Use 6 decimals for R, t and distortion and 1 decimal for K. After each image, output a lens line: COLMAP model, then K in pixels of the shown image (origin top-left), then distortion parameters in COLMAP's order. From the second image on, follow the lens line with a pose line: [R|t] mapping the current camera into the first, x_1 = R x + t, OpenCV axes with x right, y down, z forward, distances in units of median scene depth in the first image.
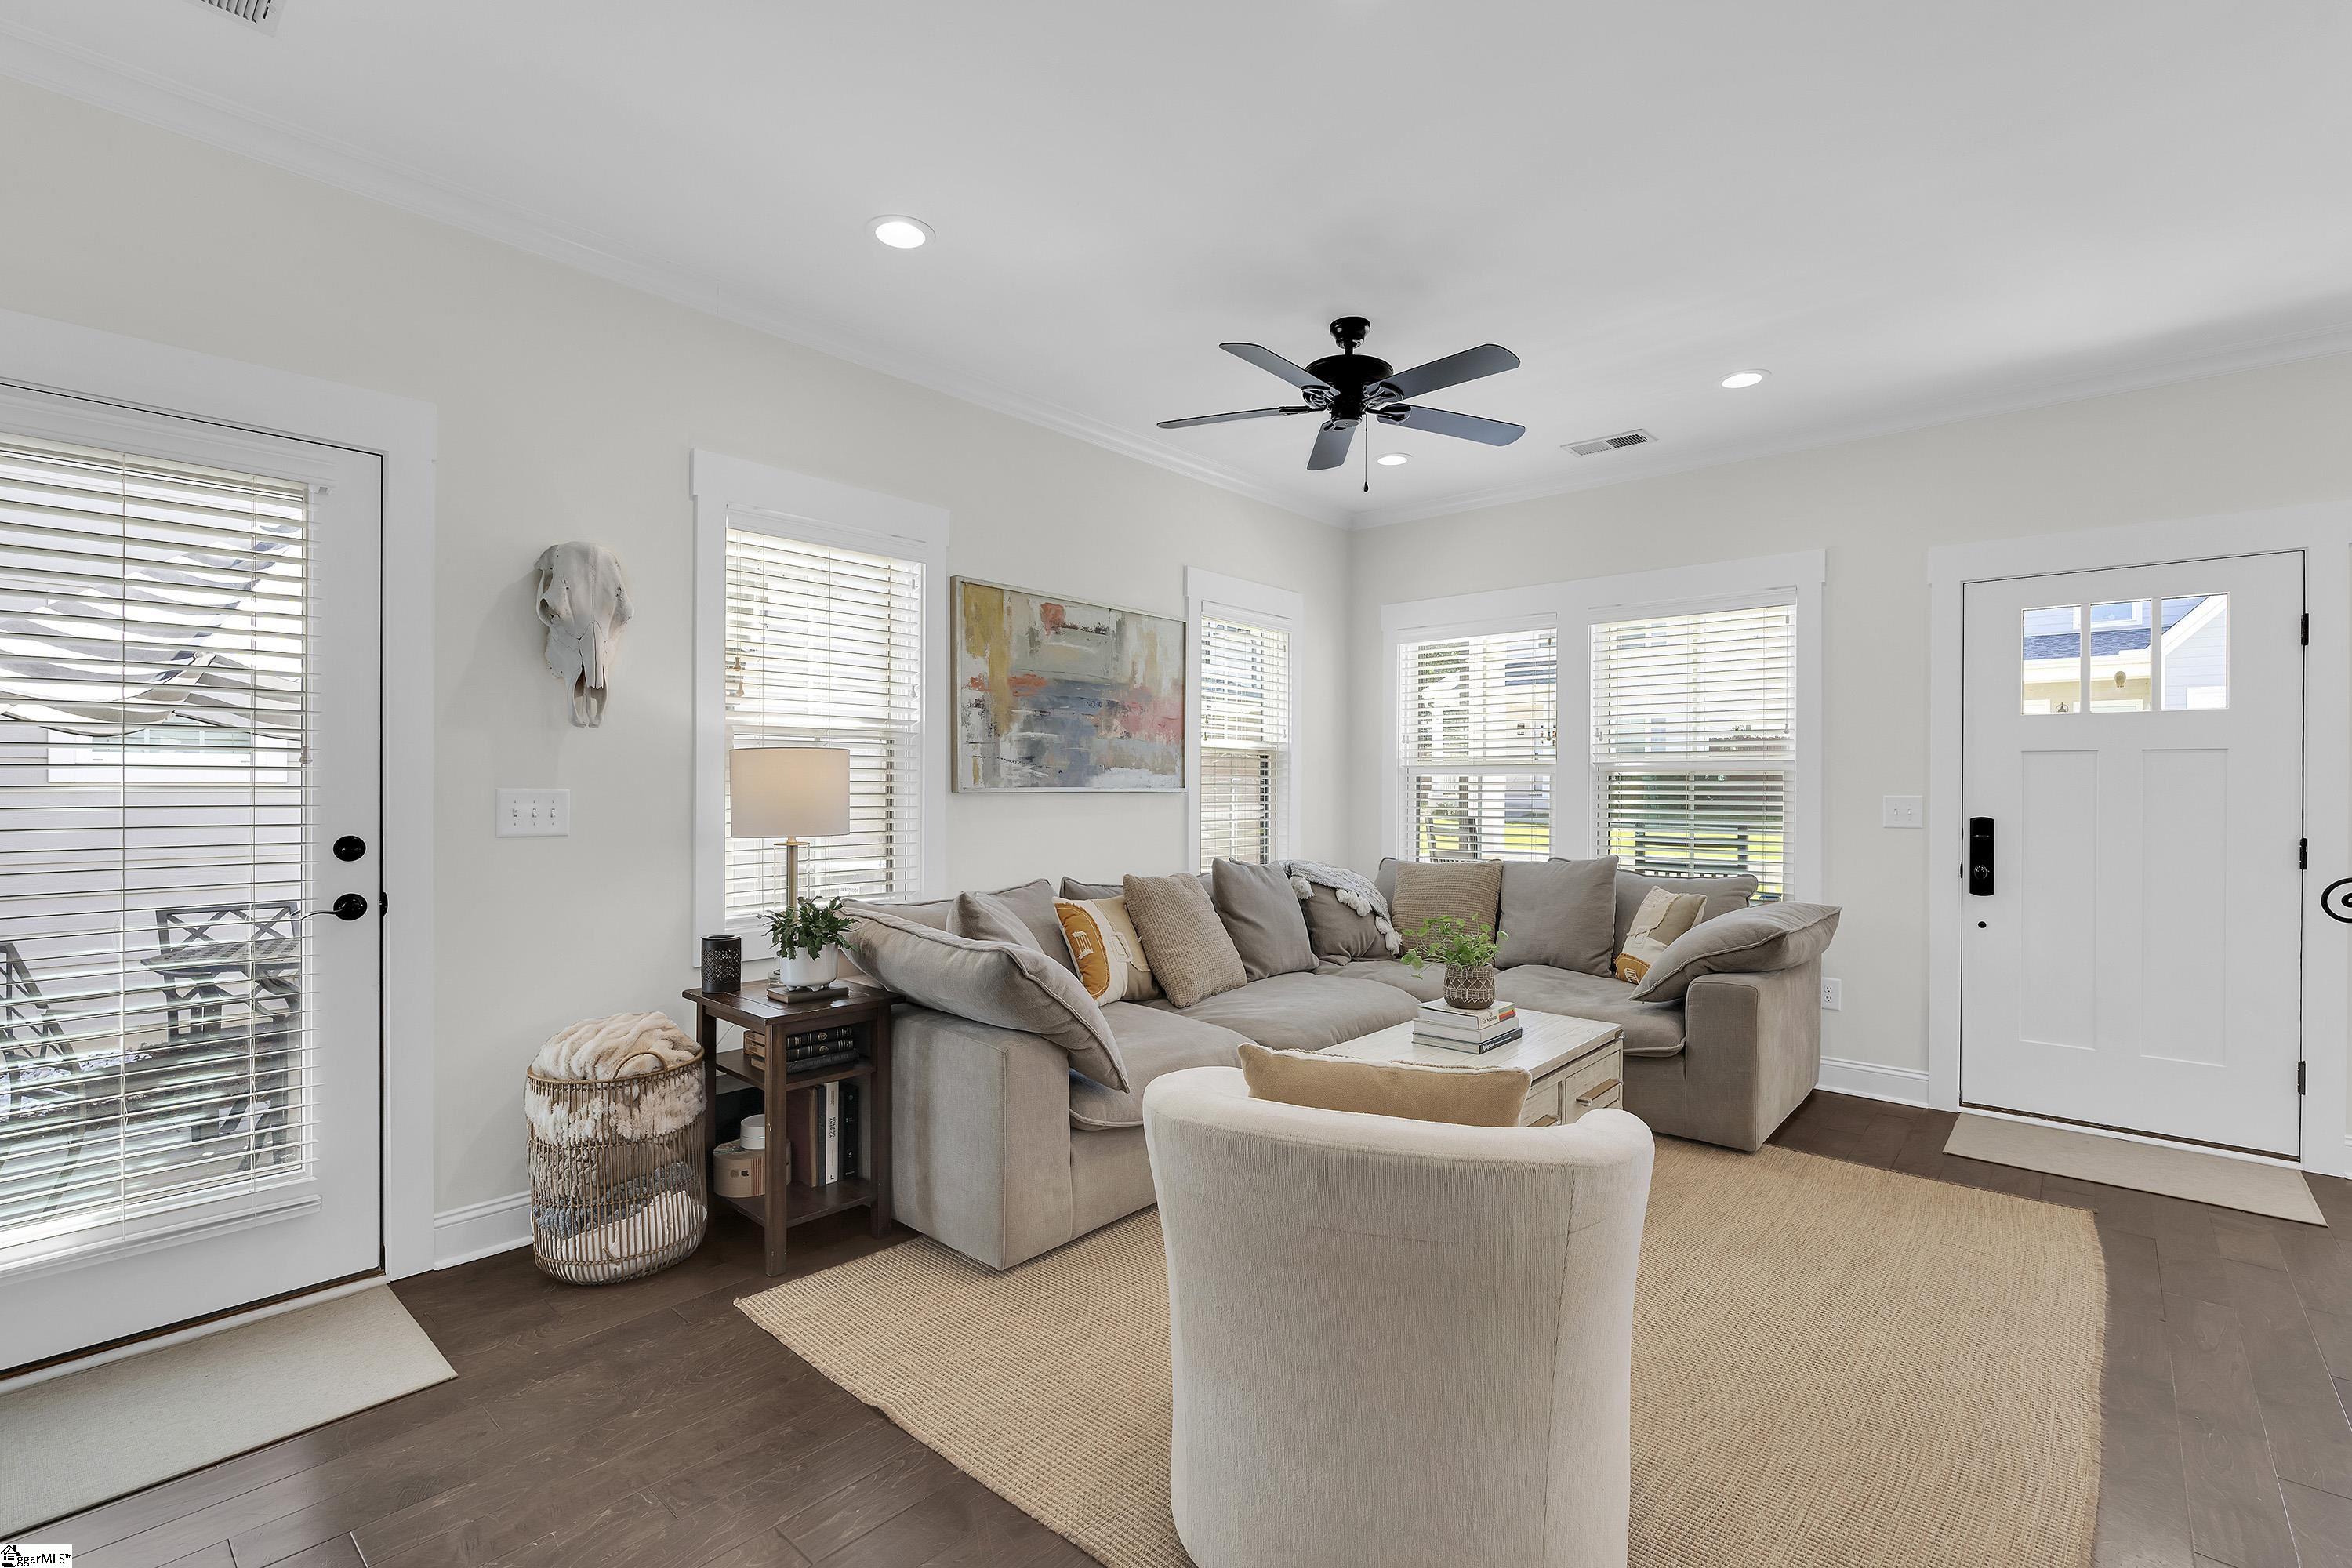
lens RADIAL K [[1086.7, 0, 1214.6], [0, 1086.7, 786.0], [0, 0, 1]] dist [-0.000597, -0.000057]
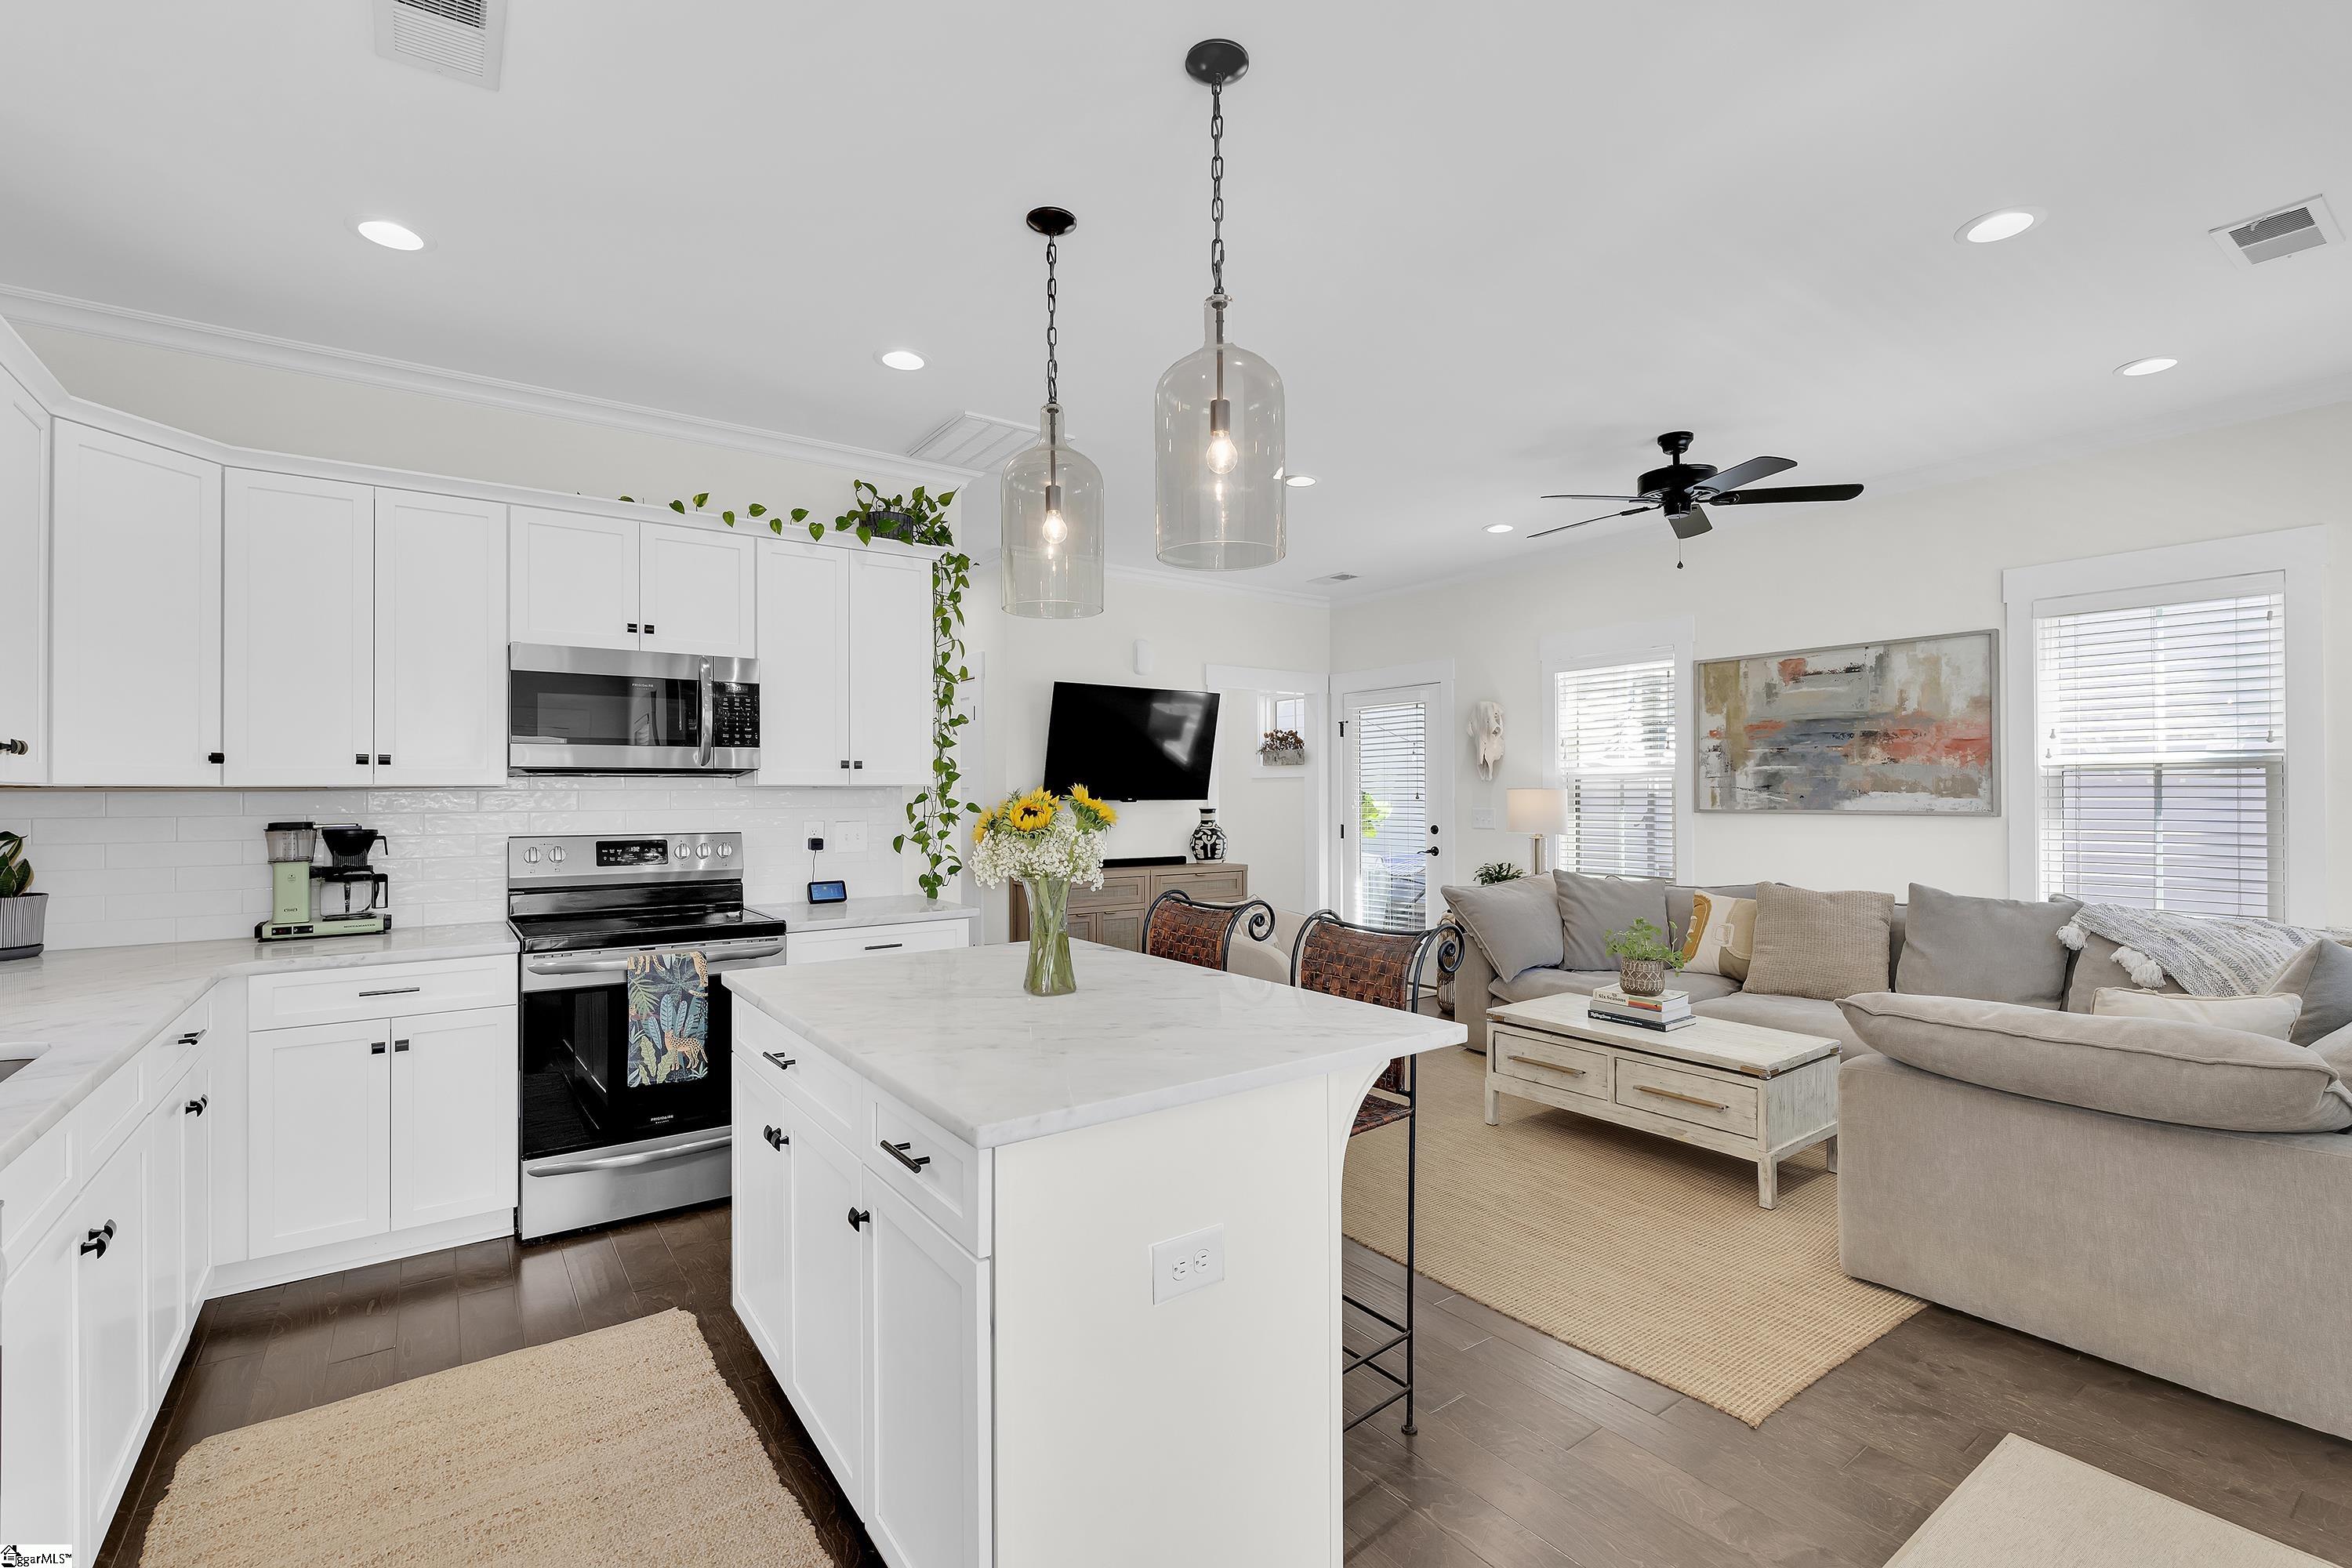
lens RADIAL K [[1034.8, 0, 1185.0], [0, 1034.8, 798.5], [0, 0, 1]] dist [-0.003393, -0.000403]
pose [[-0.242326, -0.004344, -0.970185, 1.159636], [-0.001042, 0.999991, -0.004217, -0.005799], [0.970194, -0.000011, -0.242328, 0.631474]]
